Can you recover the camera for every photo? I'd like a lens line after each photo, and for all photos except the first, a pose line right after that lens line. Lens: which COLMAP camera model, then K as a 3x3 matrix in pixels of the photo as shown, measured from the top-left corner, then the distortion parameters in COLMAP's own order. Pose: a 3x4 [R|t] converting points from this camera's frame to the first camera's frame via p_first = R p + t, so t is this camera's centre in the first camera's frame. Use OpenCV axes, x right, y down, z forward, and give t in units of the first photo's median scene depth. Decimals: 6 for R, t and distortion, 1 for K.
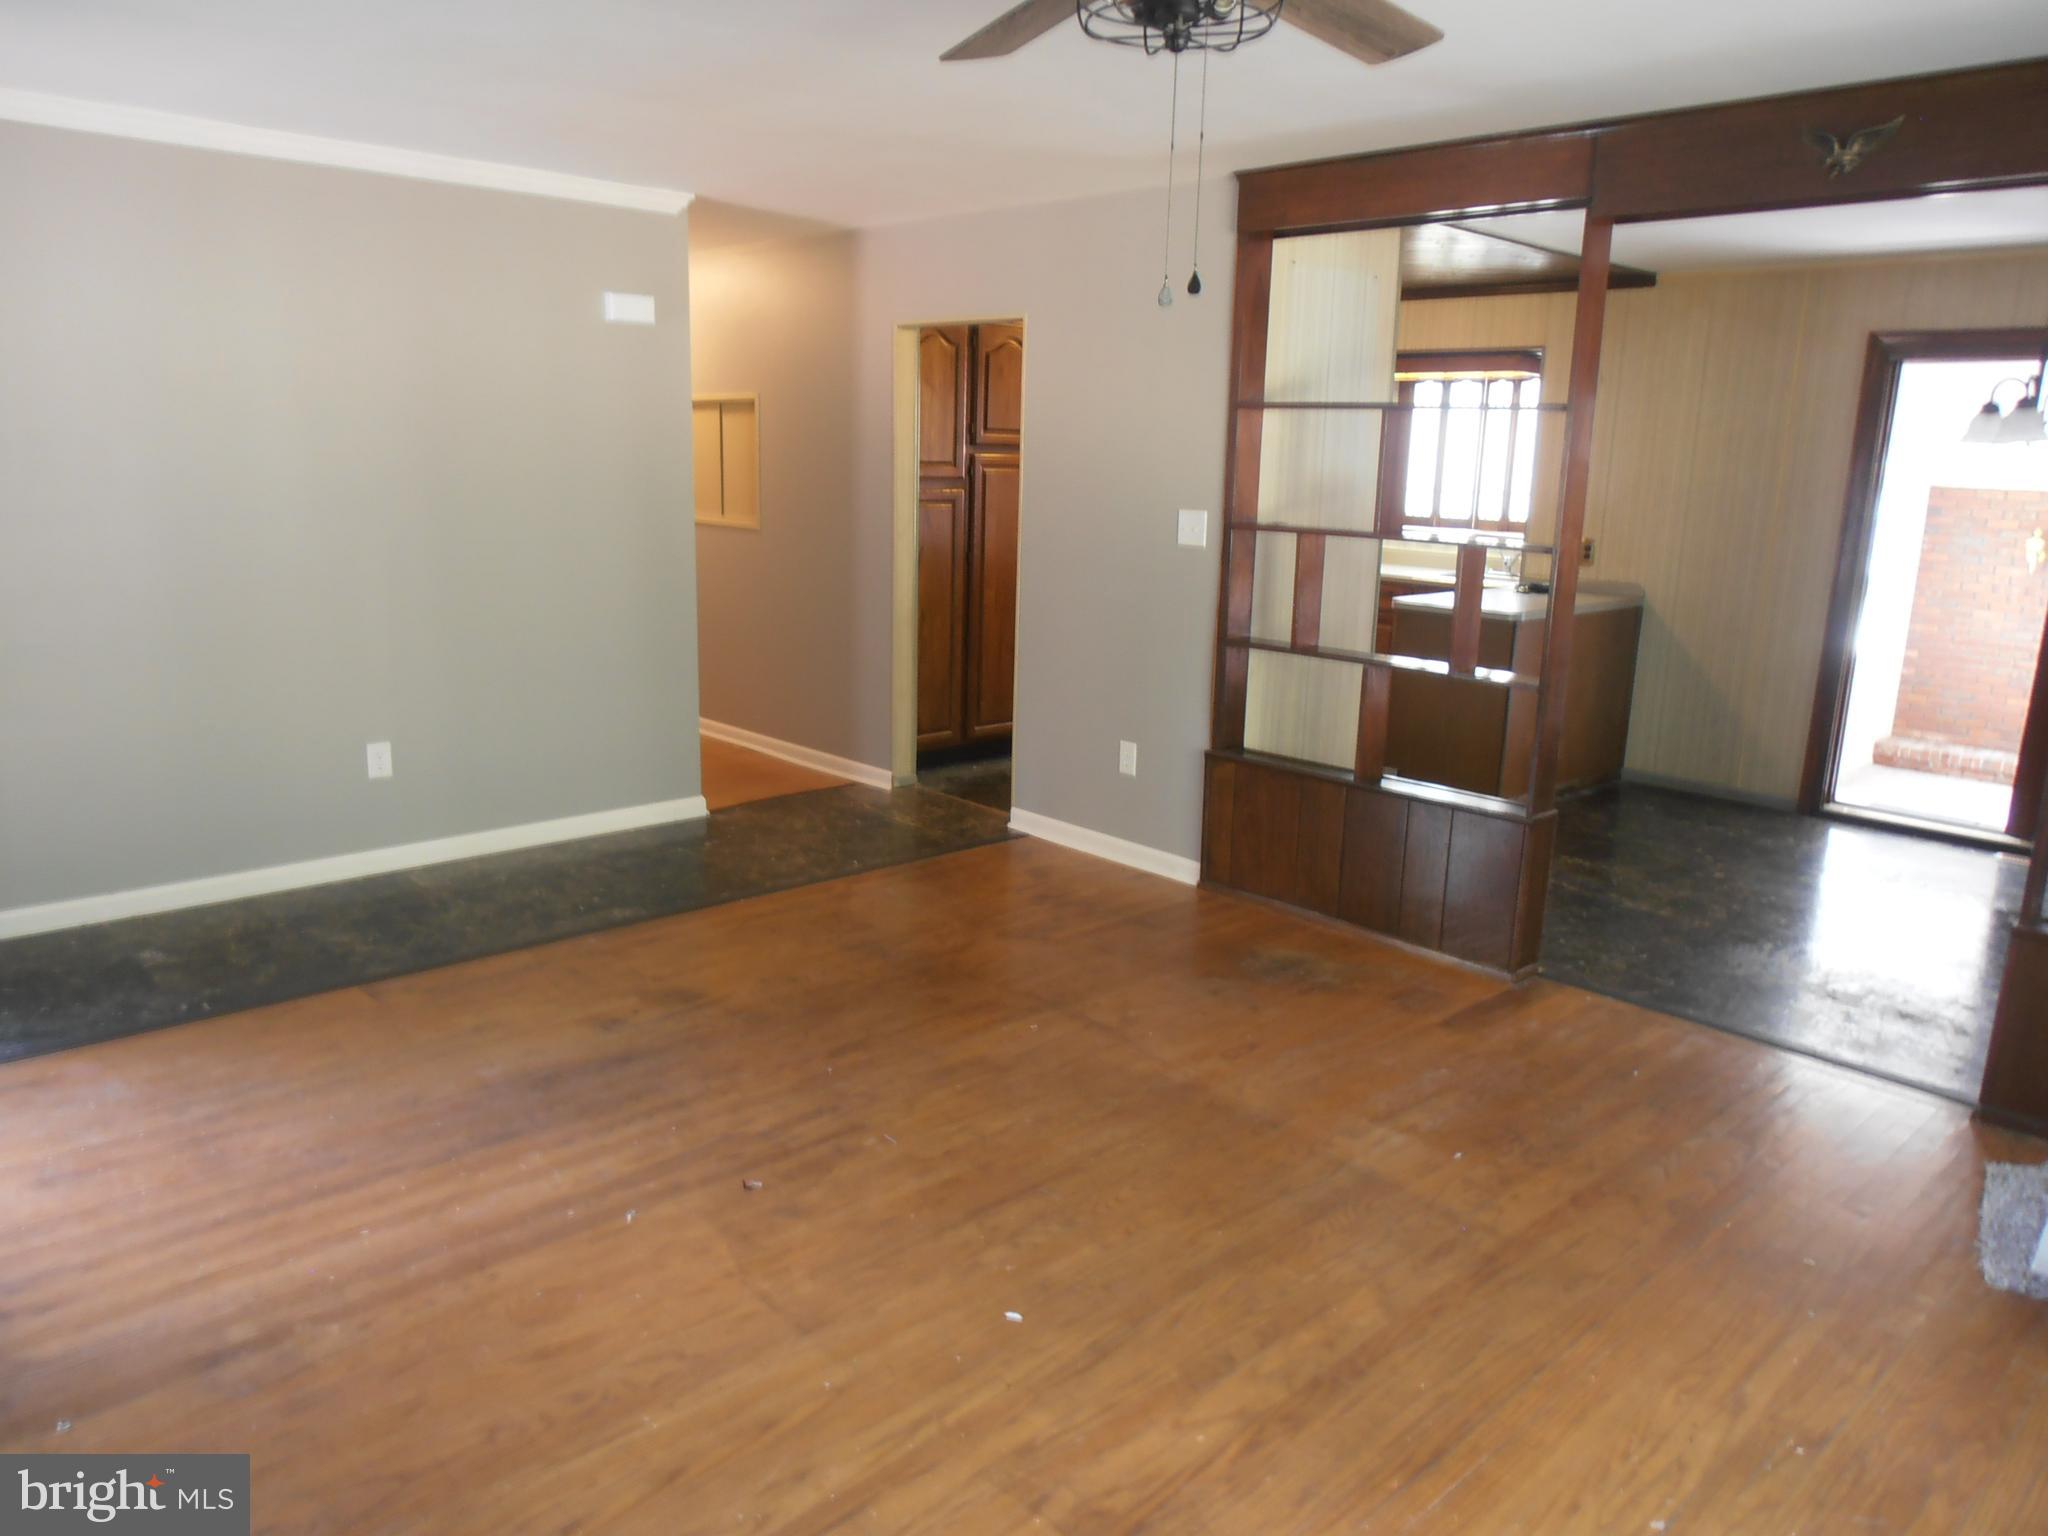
lens RADIAL K [[1397.5, 0, 1024.0], [0, 1397.5, 768.0], [0, 0, 1]] dist [-0.026050, 0.001716]
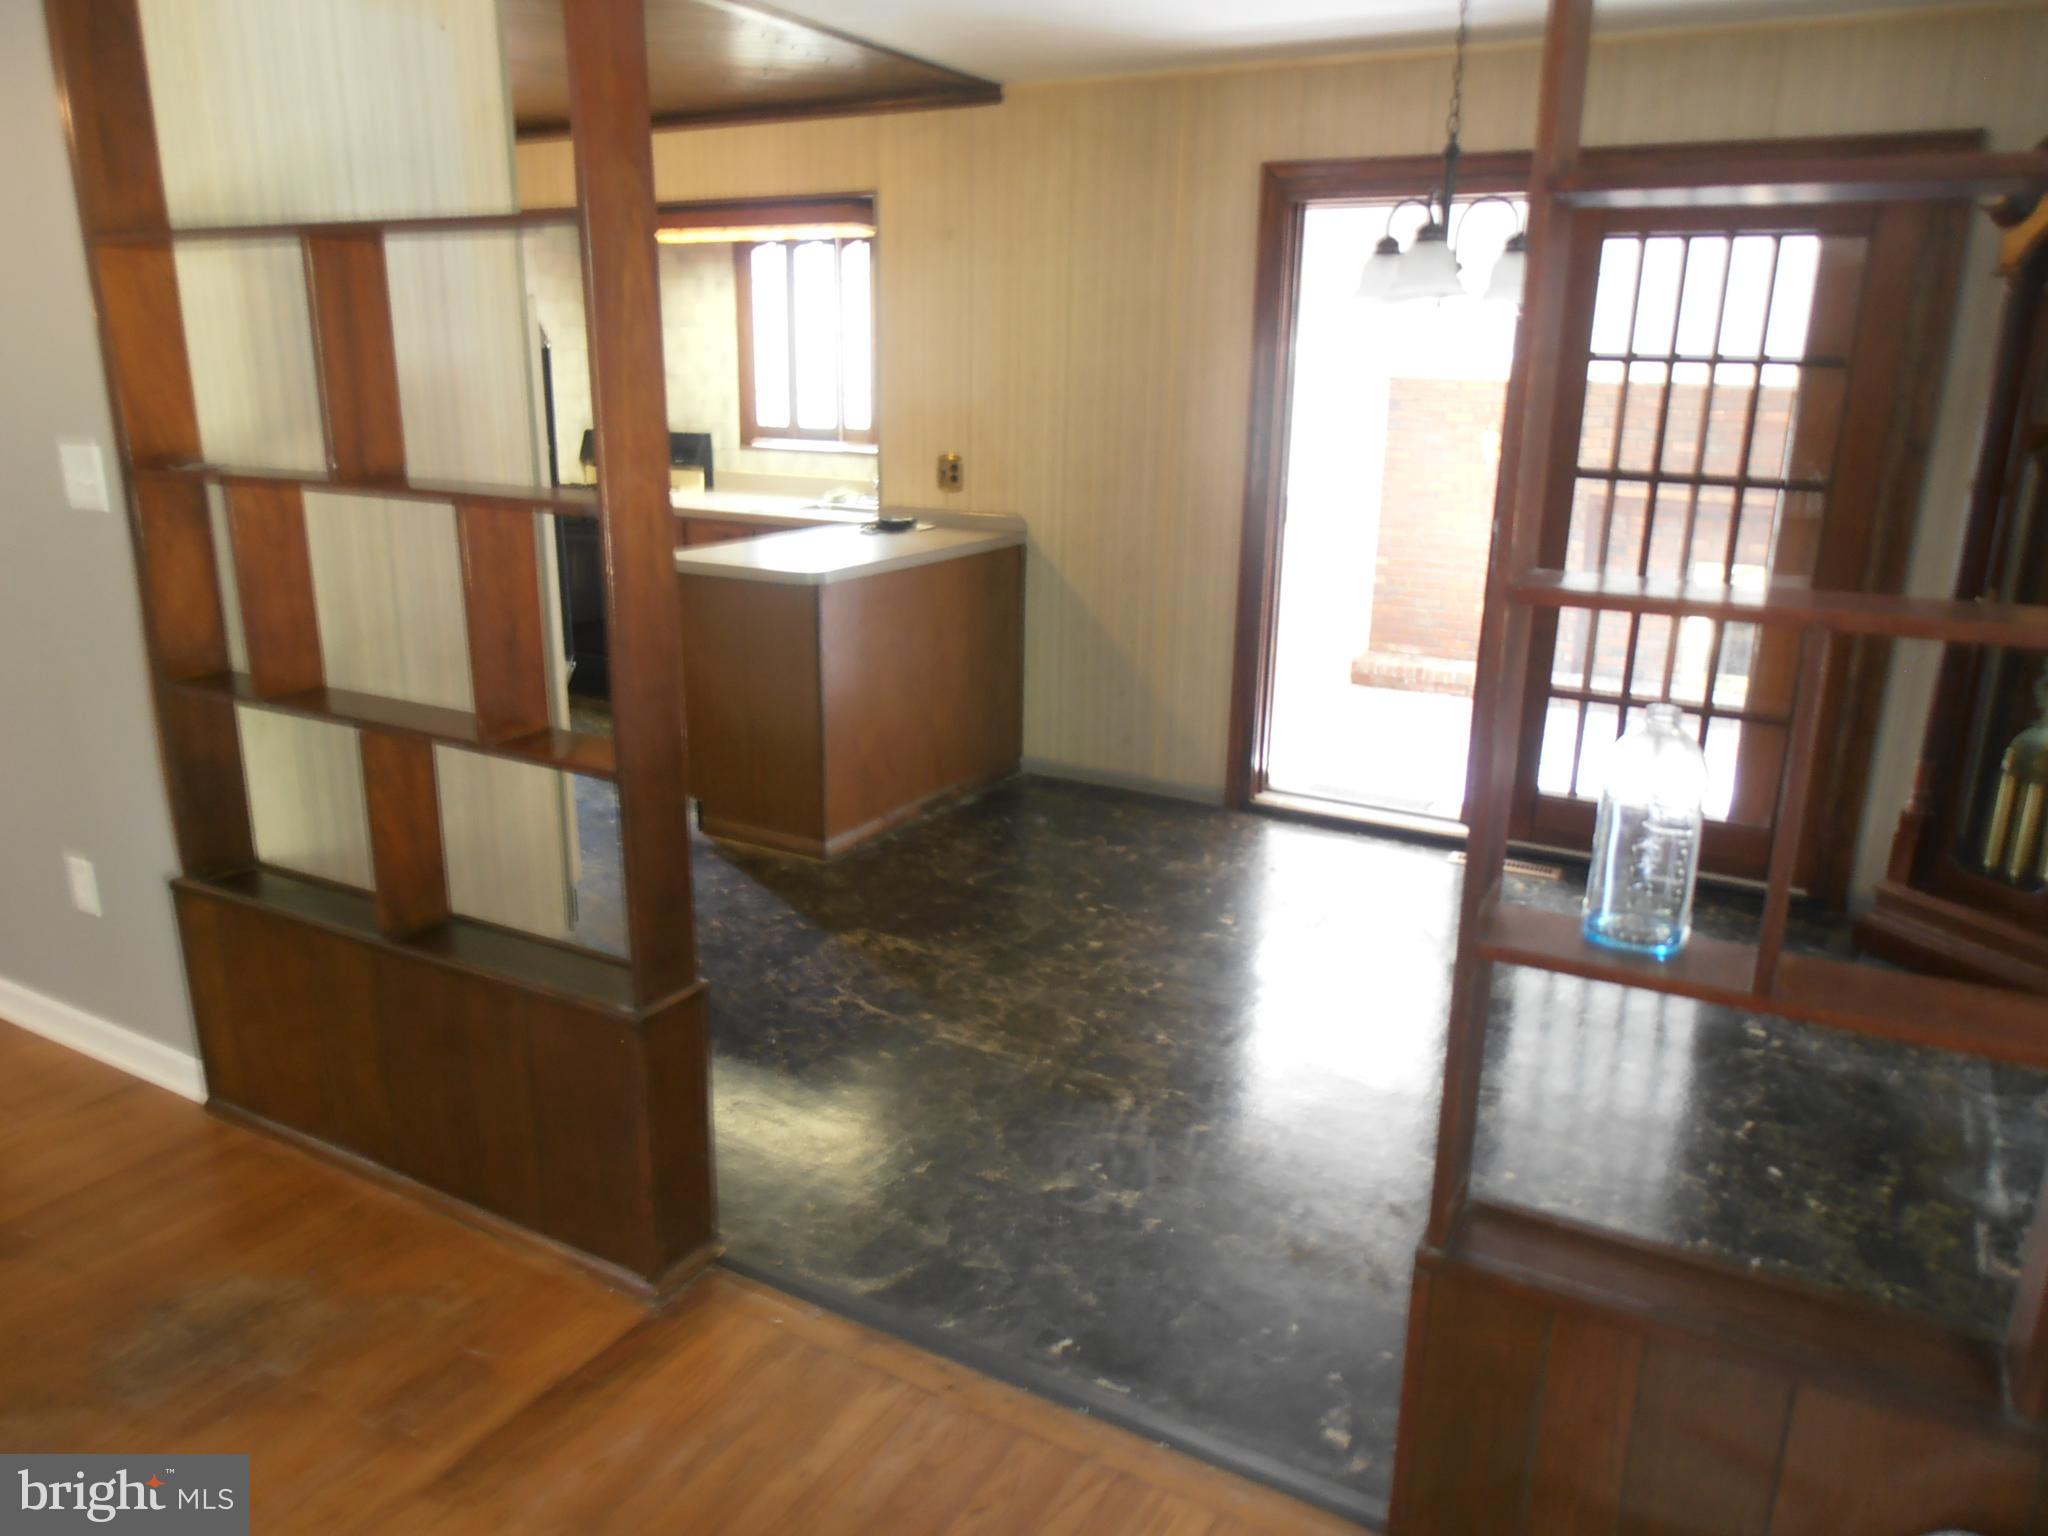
lens RADIAL K [[1415.5, 0, 1024.0], [0, 1415.5, 768.0], [0, 0, 1]] dist [-0.008344, -0.002454]
pose [[0.953471, -0.090077, 0.287715, 0.224741], [0.071856, 0.994718, 0.073296, -0.054970], [-0.292798, -0.049212, 0.954907, 0.279288]]
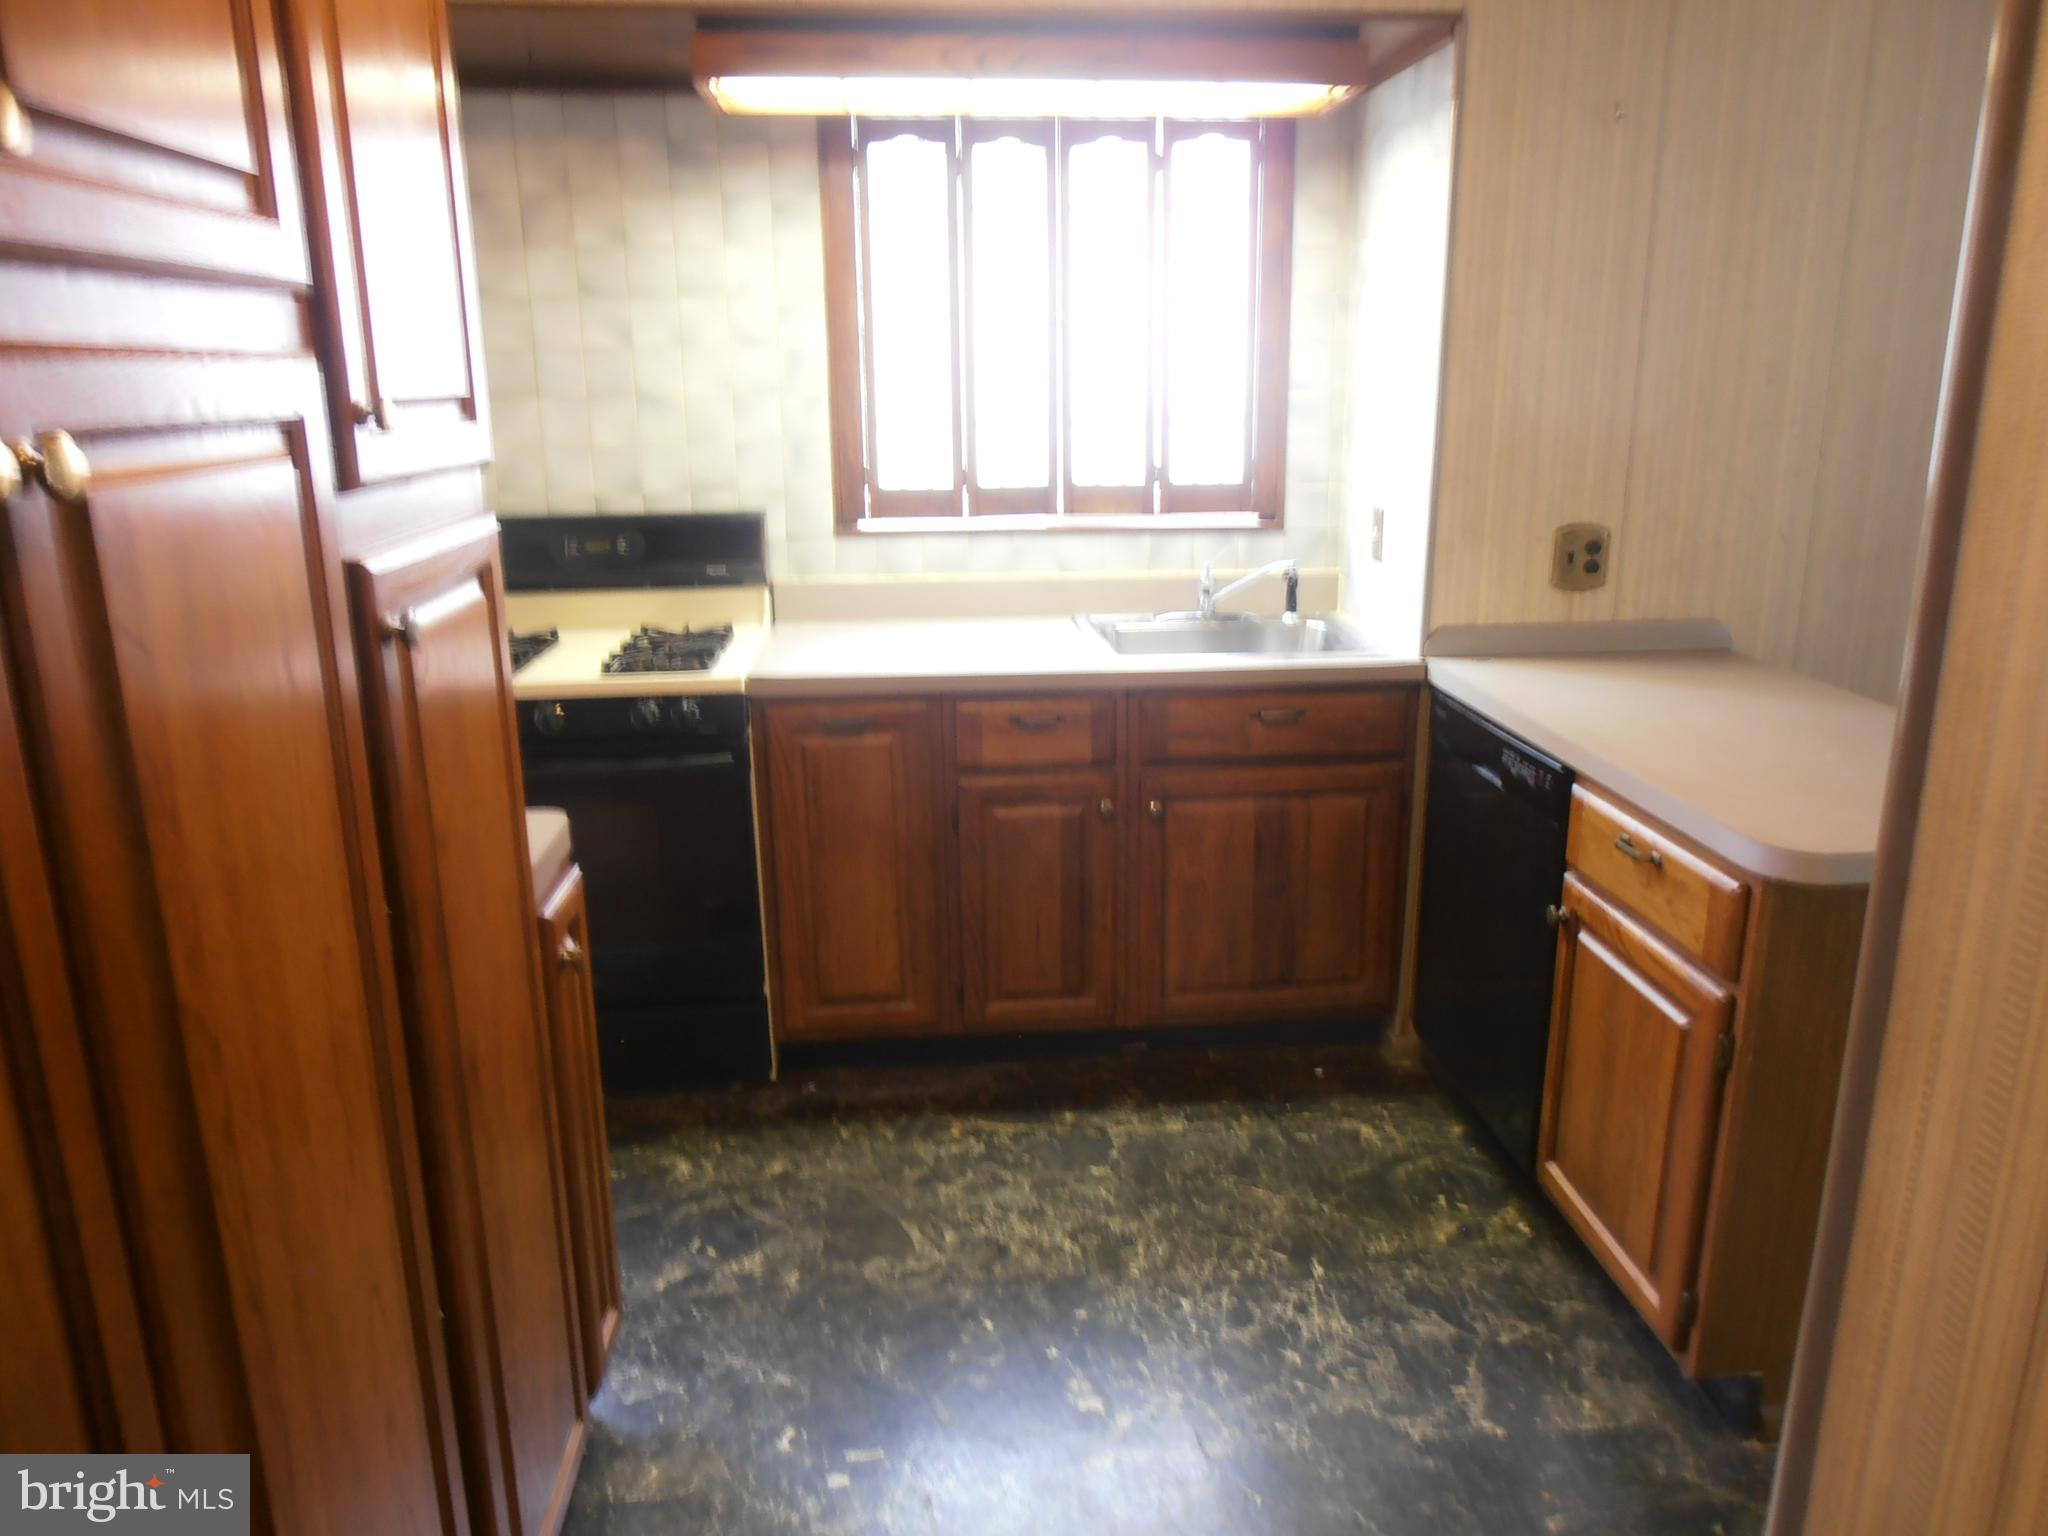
lens RADIAL K [[1415.5, 0, 1024.0], [0, 1415.5, 768.0], [0, 0, 1]] dist [-0.008344, -0.002454]
pose [[0.612929, -0.238807, 0.753186, -0.023610], [0.193052, 0.969605, 0.150323, -0.203755], [-0.766191, 0.053266, 0.640401, 0.931631]]
